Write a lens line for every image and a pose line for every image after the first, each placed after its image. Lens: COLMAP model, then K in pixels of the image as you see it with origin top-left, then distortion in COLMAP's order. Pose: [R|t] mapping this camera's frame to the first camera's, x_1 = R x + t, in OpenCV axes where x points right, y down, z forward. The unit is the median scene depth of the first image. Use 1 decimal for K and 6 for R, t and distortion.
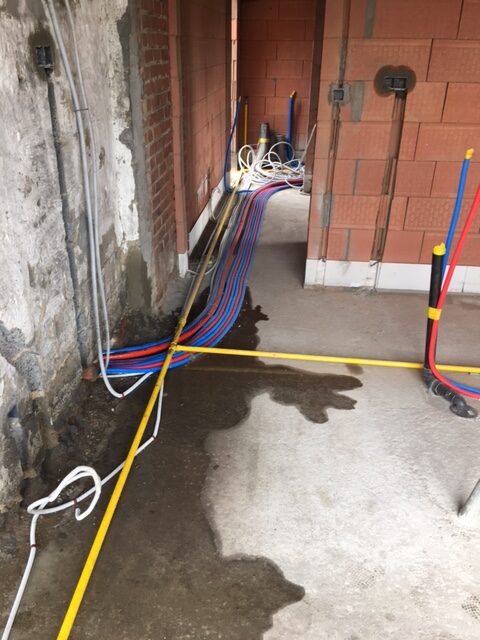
lens RADIAL K [[543.9, 0, 237.7], [0, 543.9, 323.7], [0, 0, 1]] dist [0.039738, -0.085840]
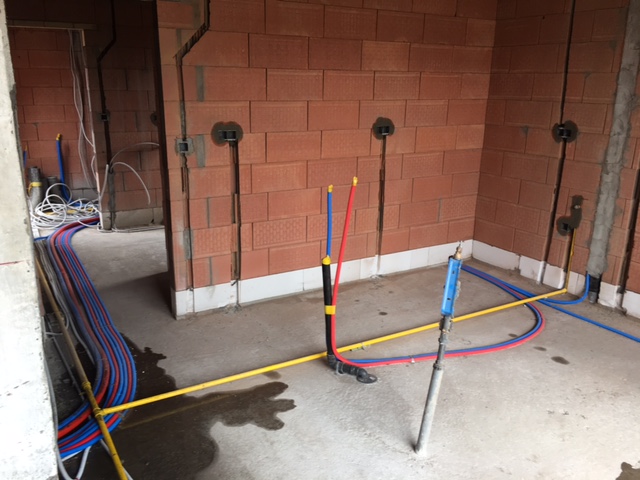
lens RADIAL K [[543.9, 0, 320.4], [0, 543.9, 237.0], [0, 0, 1]] dist [0.039738, -0.085840]
pose [[0.793542, -0.159547, 0.587227, -0.297145], [0.265118, 0.959260, -0.097637, -0.050266], [-0.547726, 0.233164, 0.803512, -0.033752]]
